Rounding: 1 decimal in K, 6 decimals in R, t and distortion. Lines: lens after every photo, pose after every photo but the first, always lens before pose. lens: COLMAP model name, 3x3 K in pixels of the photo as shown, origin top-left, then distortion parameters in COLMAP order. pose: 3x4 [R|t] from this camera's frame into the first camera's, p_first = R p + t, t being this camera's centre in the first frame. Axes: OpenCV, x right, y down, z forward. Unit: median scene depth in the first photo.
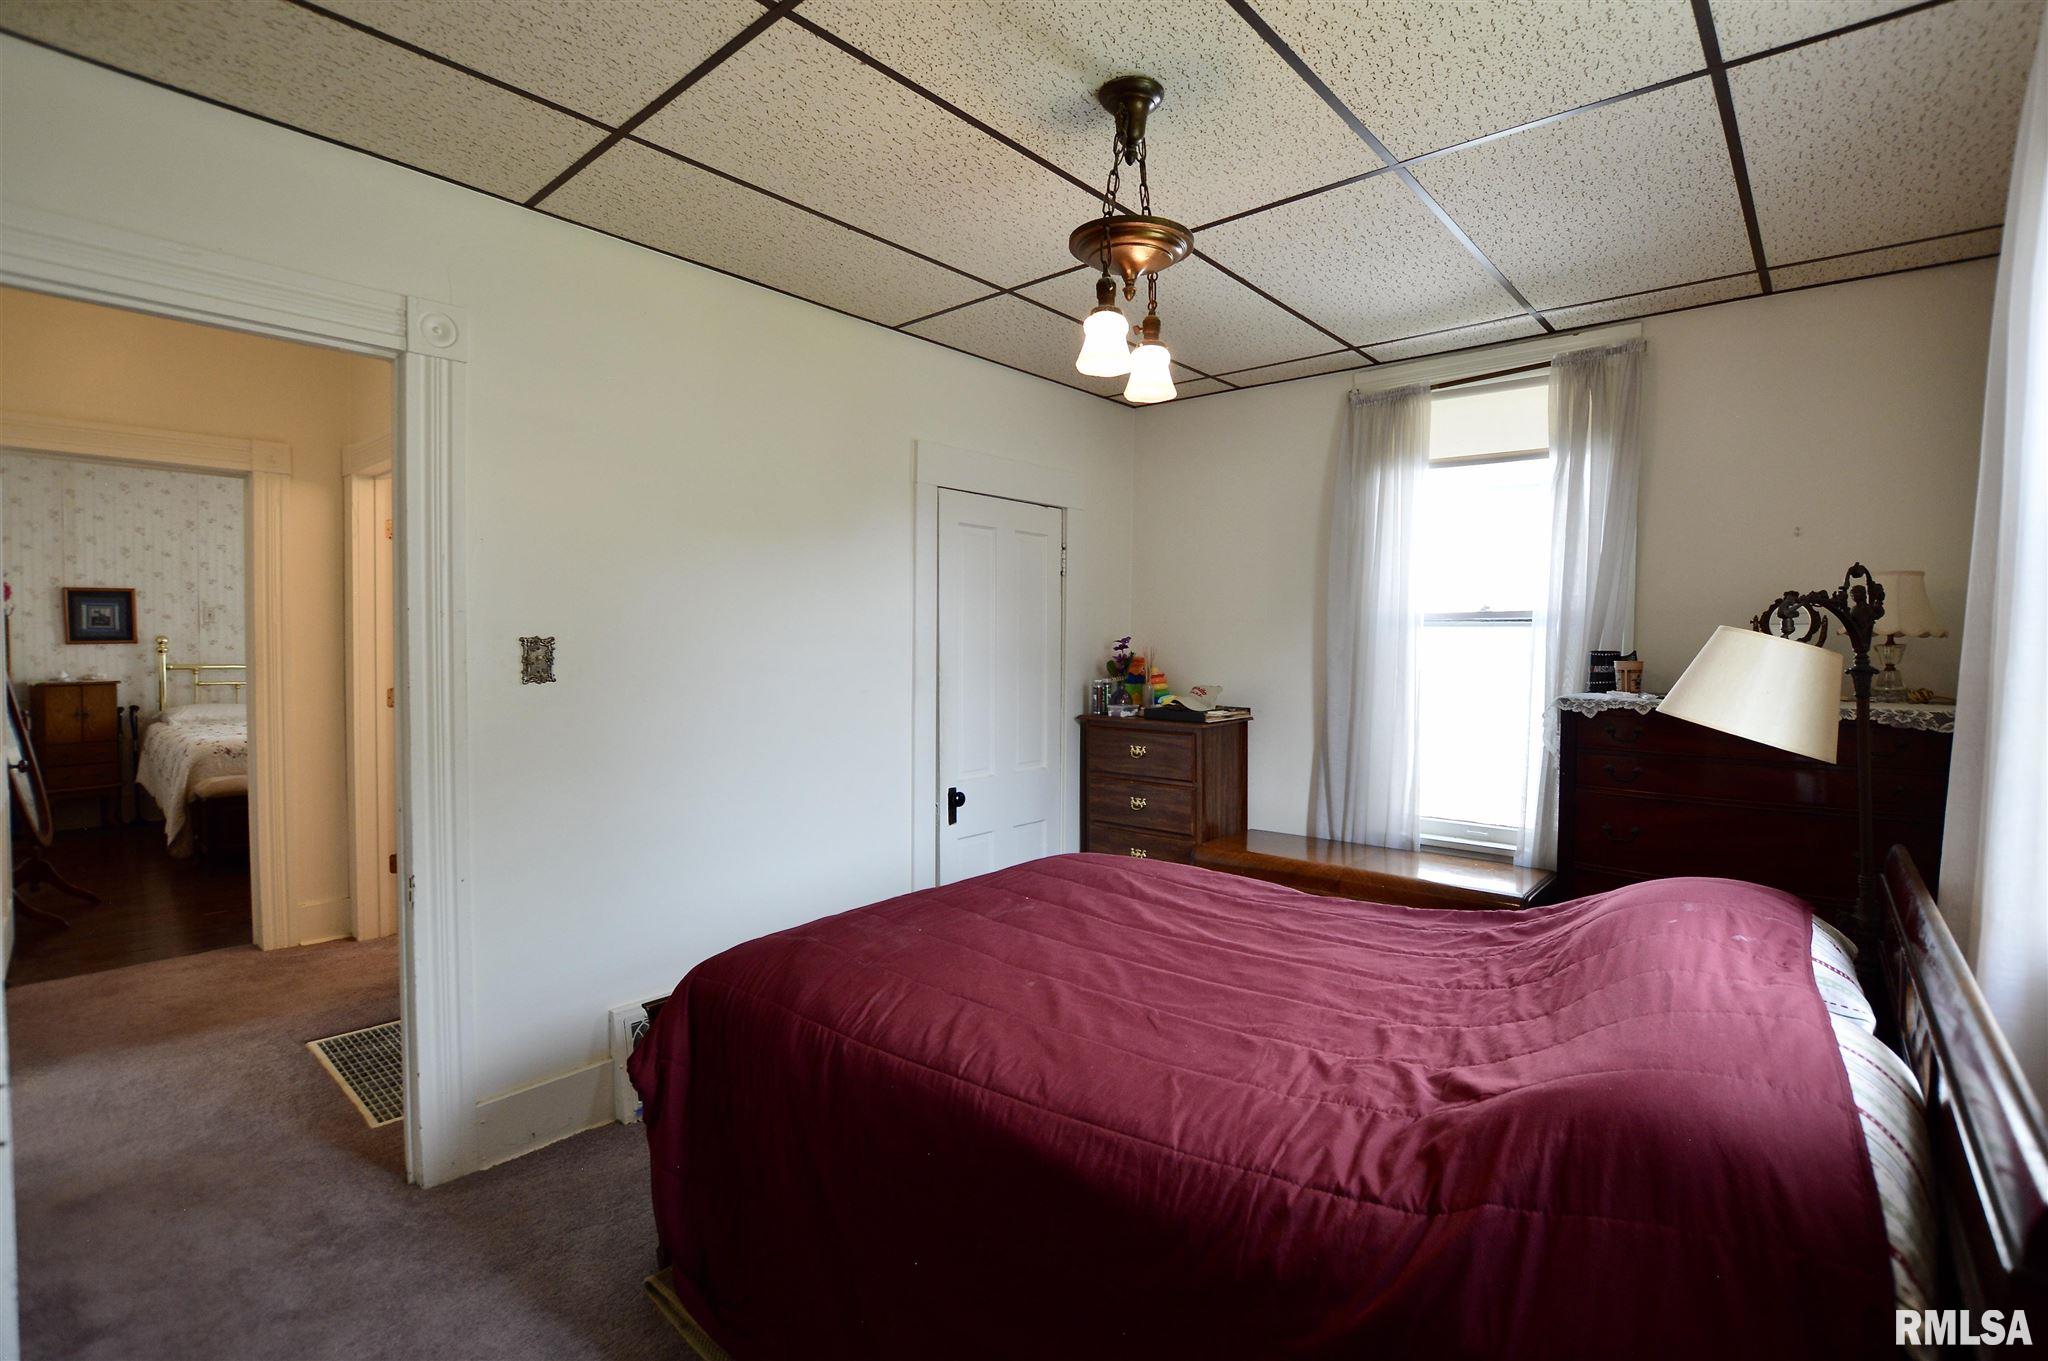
lens RADIAL K [[918.9, 0, 1023.7], [0, 918.9, 668.5], [0, 0, 1]] dist [-0.029697, -0.000035]
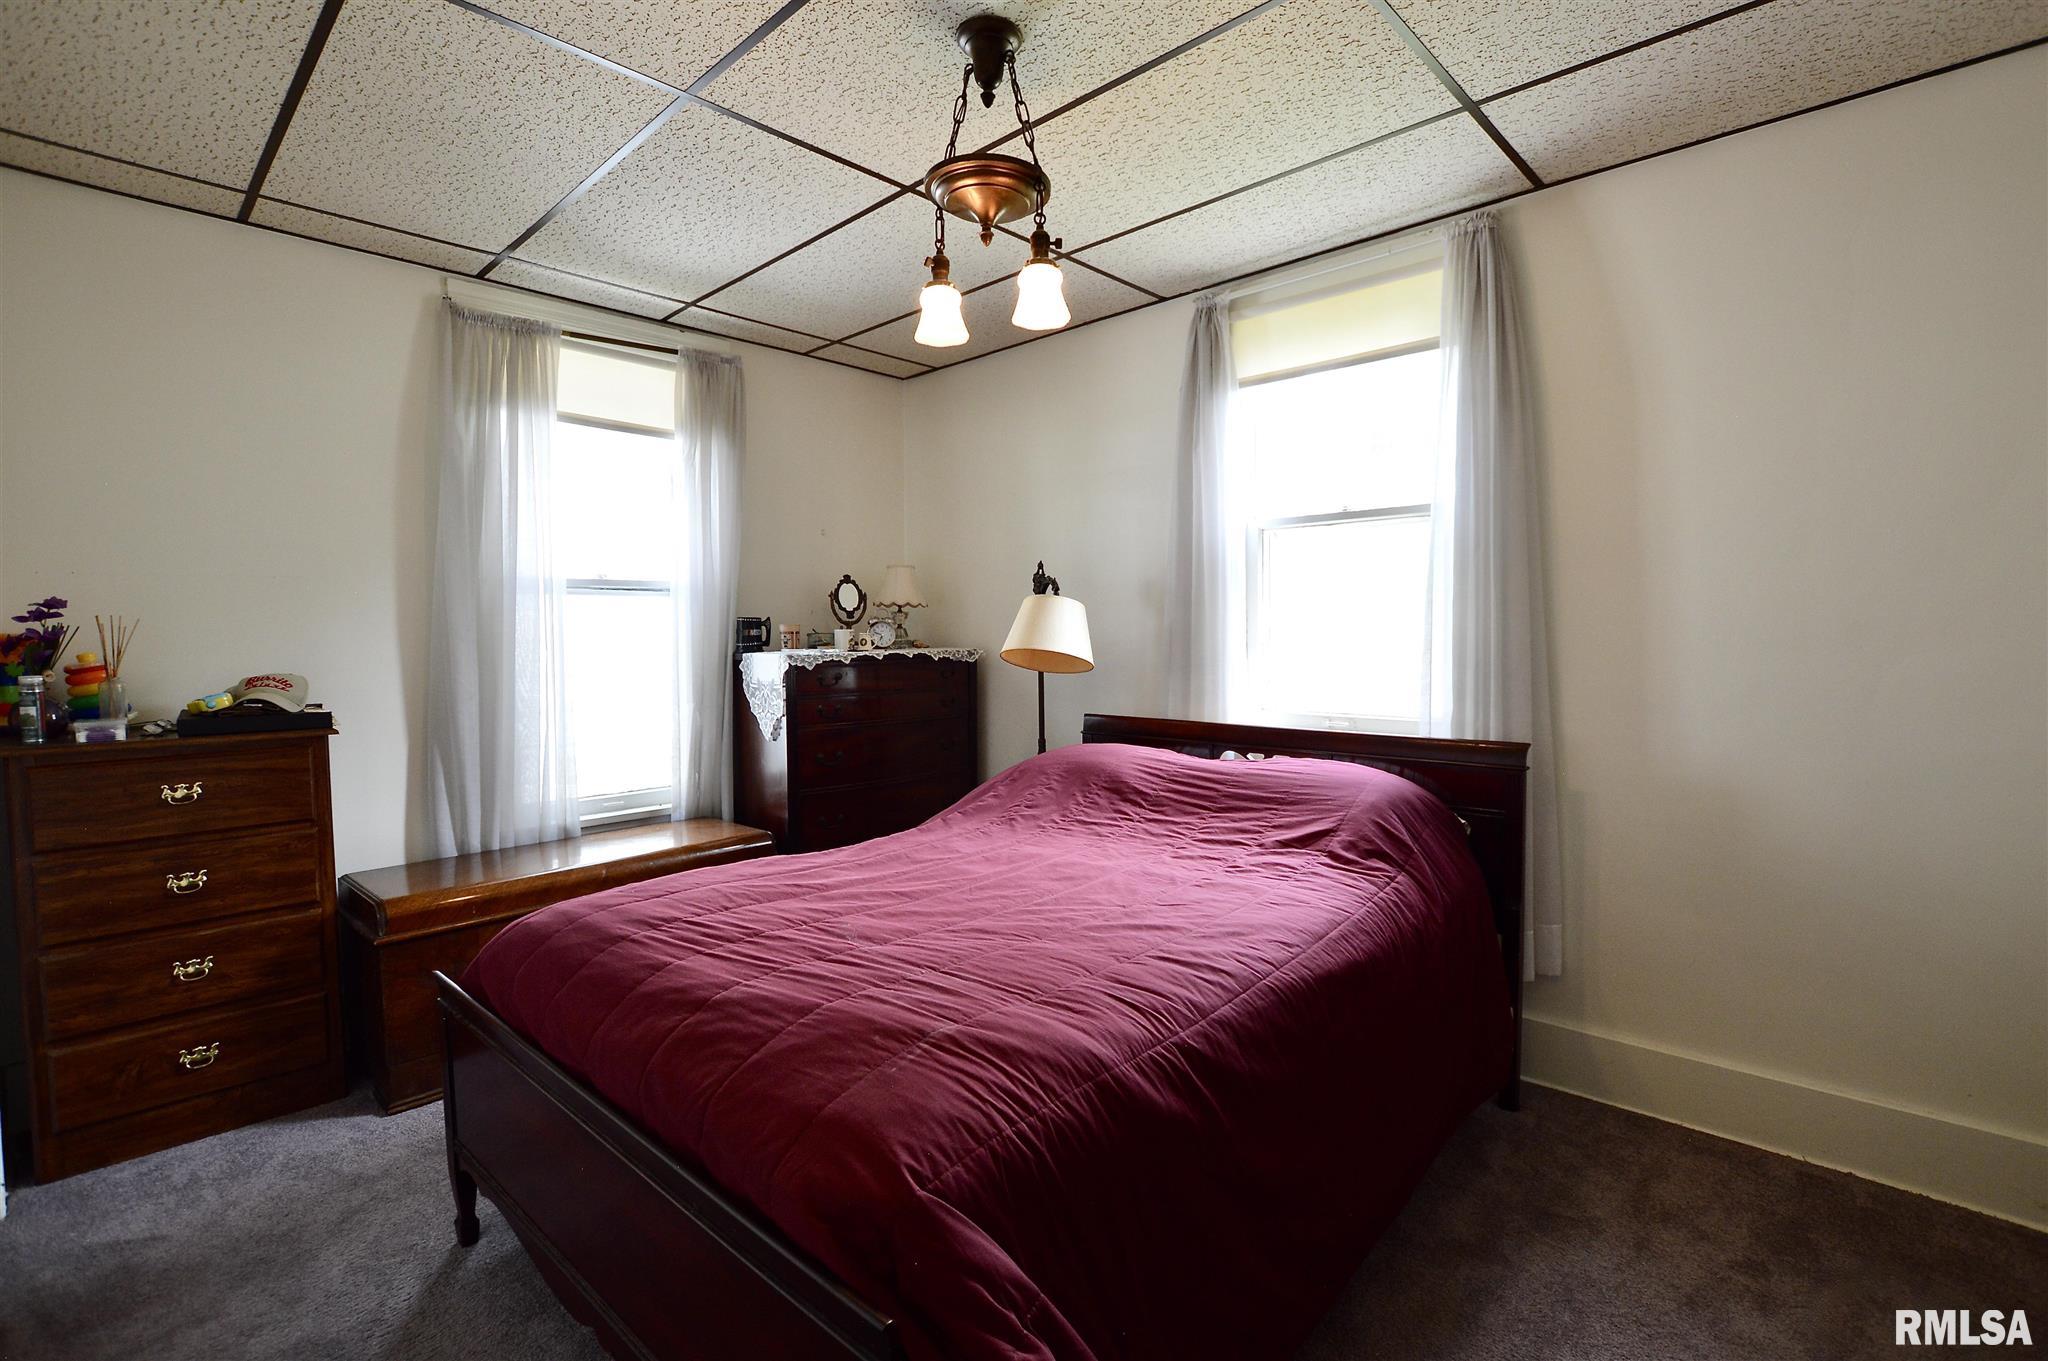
lens RADIAL K [[939.1, 0, 1024.0], [0, 939.1, 680.5], [0, 0, 1]] dist [-0.032606, -0.000070]
pose [[0.041950, -0.055657, 0.997568, -0.491215], [0.036377, 0.997870, 0.054144, 0.008341], [-0.998457, 0.034018, 0.043885, 0.511595]]
